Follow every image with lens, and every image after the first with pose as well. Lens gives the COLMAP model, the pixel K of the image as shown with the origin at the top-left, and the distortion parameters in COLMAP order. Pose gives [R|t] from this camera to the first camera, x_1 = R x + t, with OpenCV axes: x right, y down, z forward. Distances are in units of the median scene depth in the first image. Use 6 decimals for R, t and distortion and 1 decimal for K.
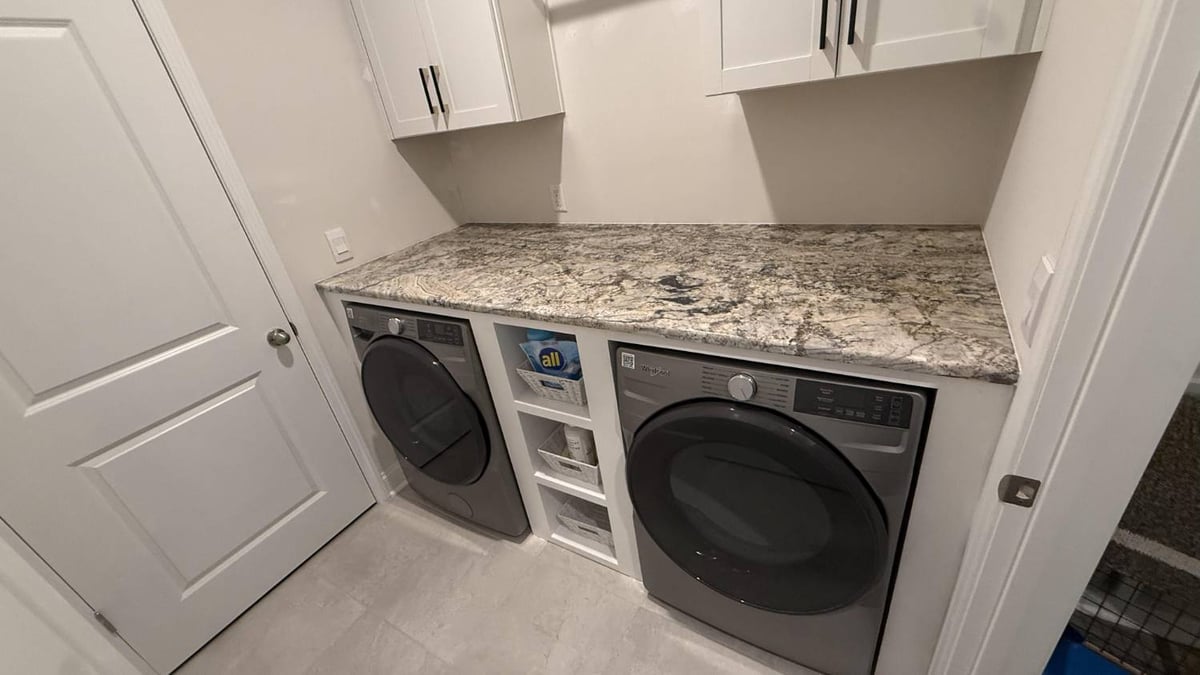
lens RADIAL K [[474.0, 0, 598.0], [0, 474.0, 338.7], [0, 0, 1]] dist [0.002936, -0.000213]
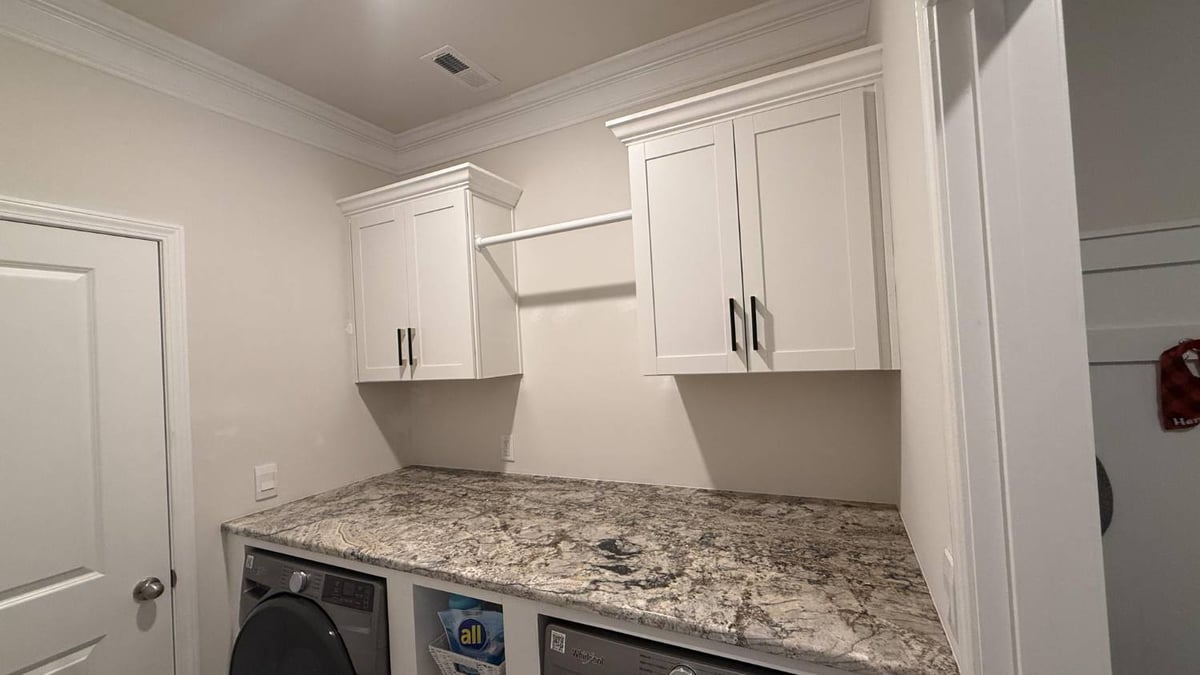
lens RADIAL K [[474.0, 0, 597.4], [0, 474.0, 341.9], [0, 0, 1]] dist [0.002936, -0.000213]
pose [[0.993164, 0.088431, 0.076187, 0.016007], [-0.041099, 0.875846, -0.480838, -0.017236], [-0.109249, 0.474420, 0.873493, -0.037323]]
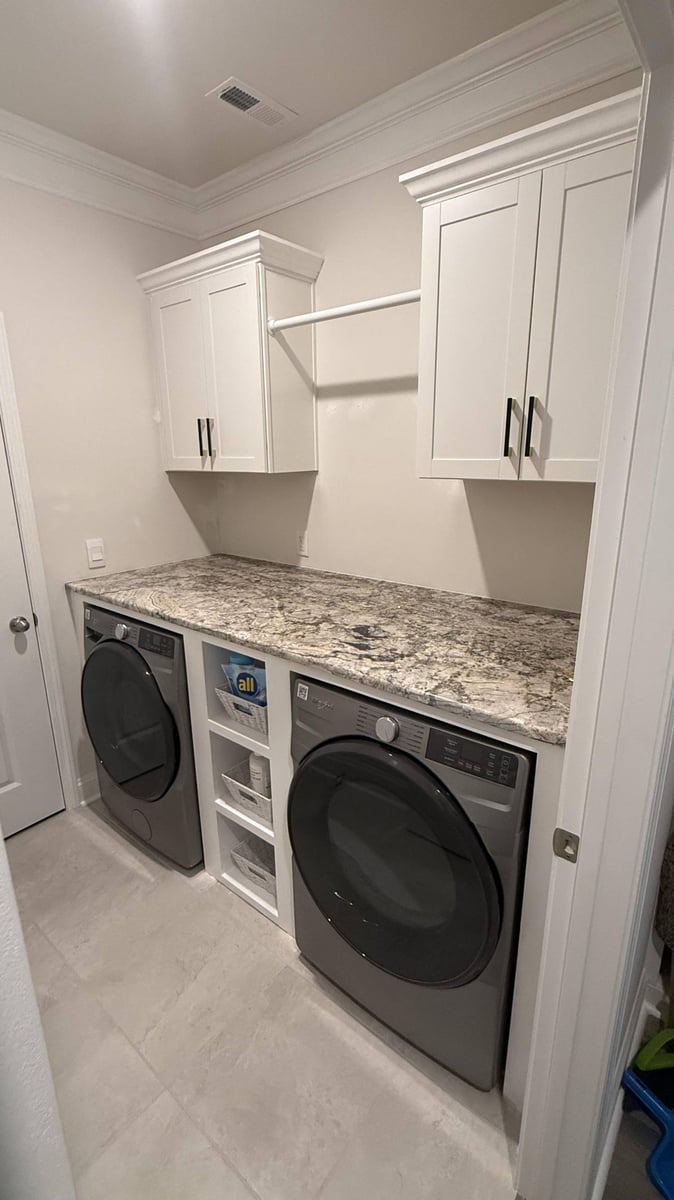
lens RADIAL K [[534.7, 0, 336.3], [0, 534.7, 597.7], [0, 0, 1]] dist [0.002352, 0.000342]
pose [[0.981351, 0.163636, -0.100864, 0.186641], [-0.180166, 0.965917, -0.185862, 0.042122], [0.067012, 0.200568, 0.977385, -0.199437]]
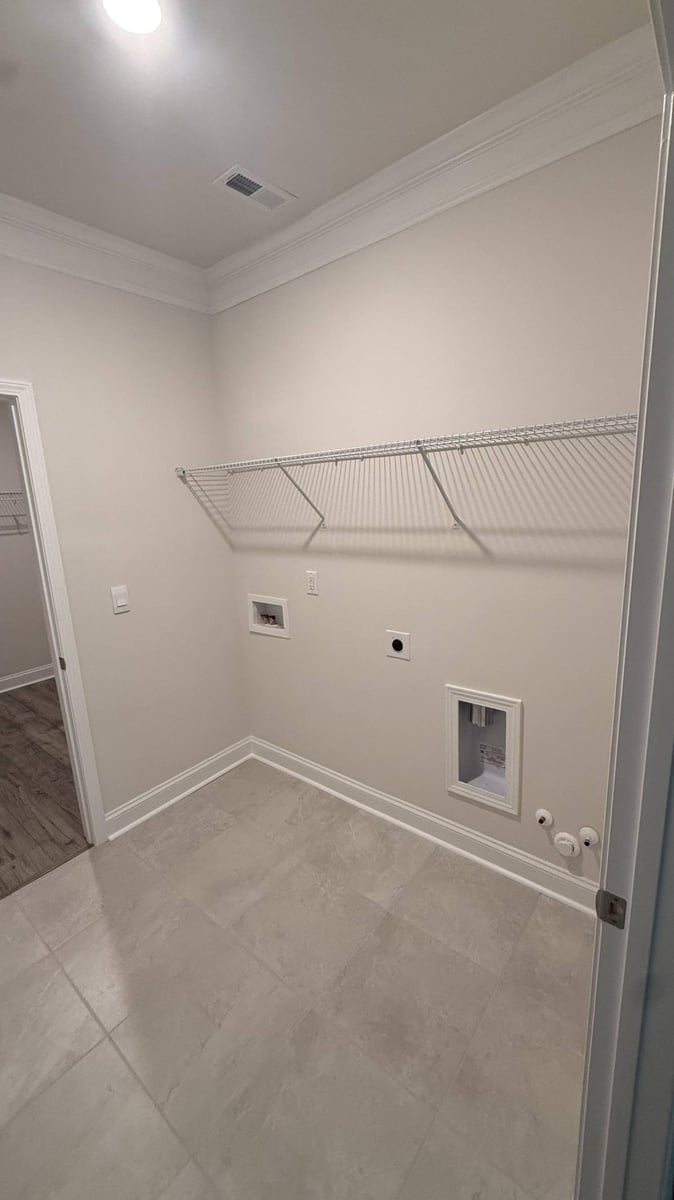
lens RADIAL K [[474.0, 0, 334.8], [0, 474.0, 599.0], [0, 0, 1]] dist [0.002936, -0.000213]
pose [[0.984859, 0.123852, -0.121298, 0.159316], [-0.149912, 0.959839, -0.237138, 0.001685], [0.087057, 0.251732, 0.963874, -0.117212]]
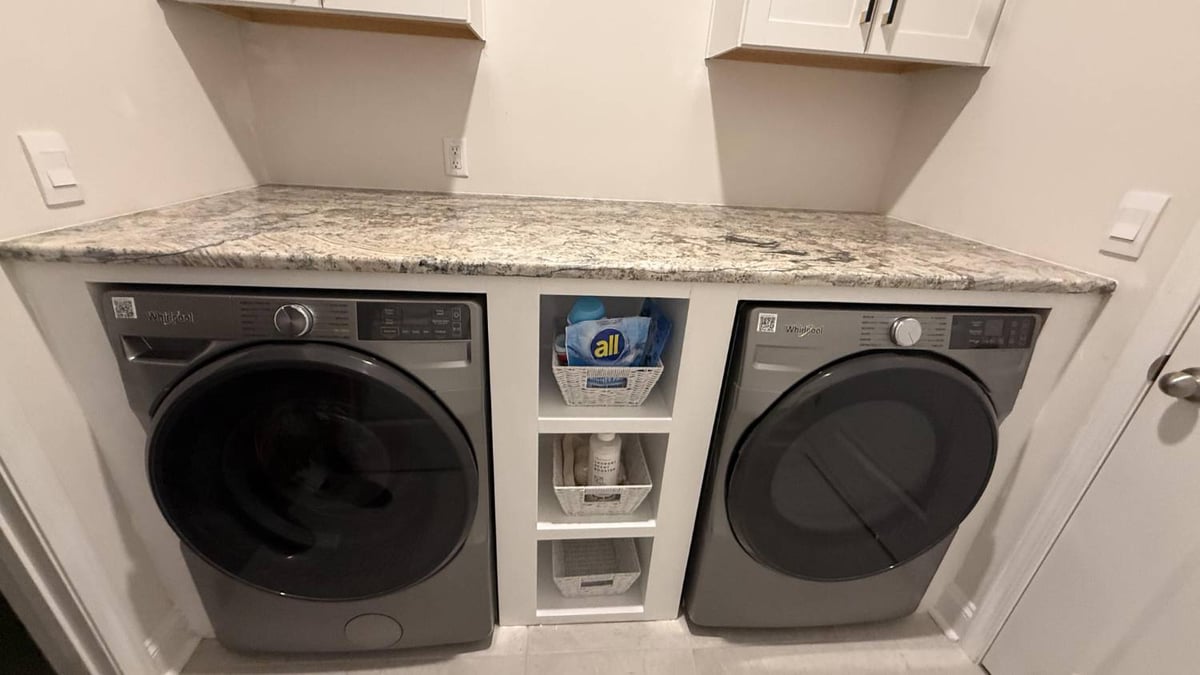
lens RADIAL K [[474.0, 0, 595.9], [0, 474.0, 338.0], [0, 0, 1]] dist [0.002936, -0.000213]
pose [[0.797023, -0.066194, 0.600311, -0.535755], [0.113701, 0.992648, -0.041504, 0.058718], [-0.593150, 0.101335, 0.798689, 0.432163]]
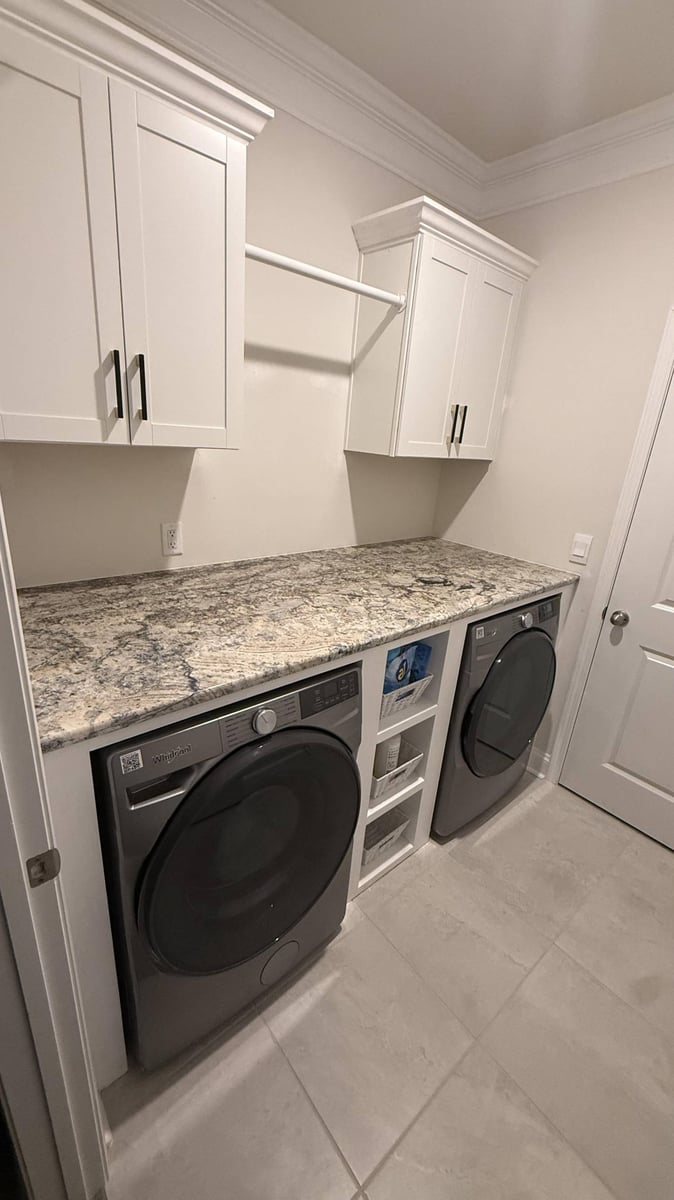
lens RADIAL K [[474.0, 0, 332.0], [0, 474.0, 596.8], [0, 0, 1]] dist [0.002936, -0.000213]
pose [[0.311916, -0.155228, 0.937343, -1.113137], [0.327579, 0.943641, 0.047264, -0.214657], [-0.891852, 0.292311, 0.345186, 0.714385]]
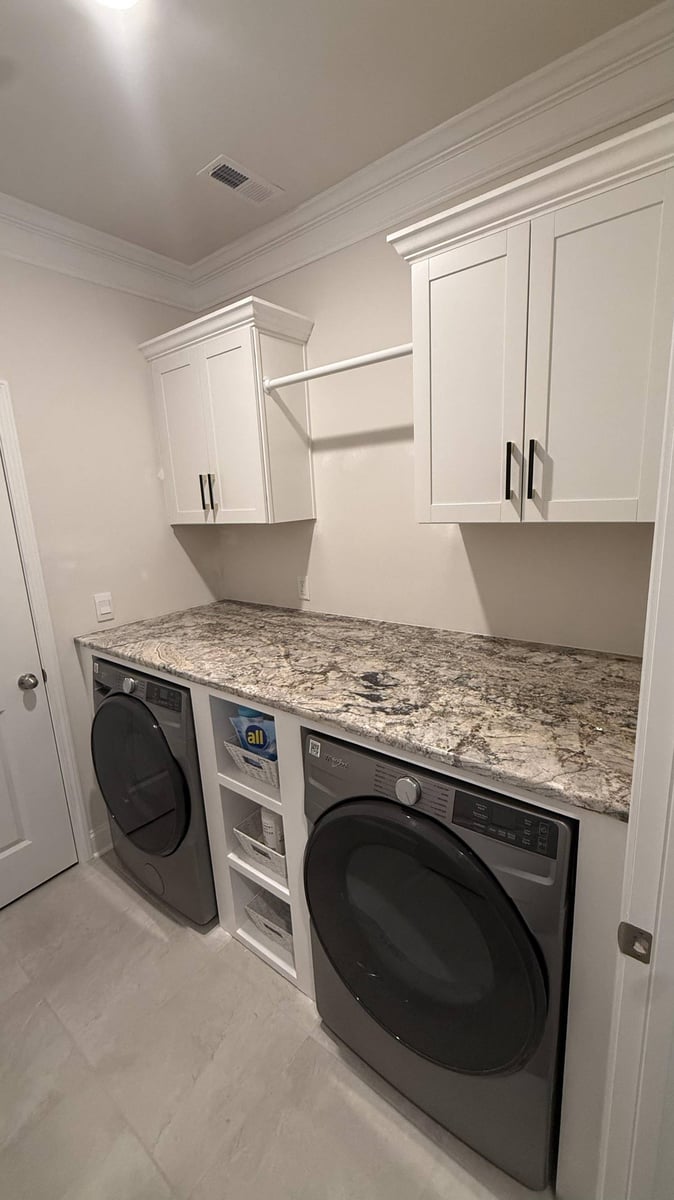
lens RADIAL K [[474.0, 0, 335.5], [0, 474.0, 597.5], [0, 0, 1]] dist [0.002936, -0.000213]
pose [[0.988855, 0.113761, -0.096045, 0.141025], [-0.134186, 0.960469, -0.243913, -0.020594], [0.064501, 0.254082, 0.965029, -0.083385]]
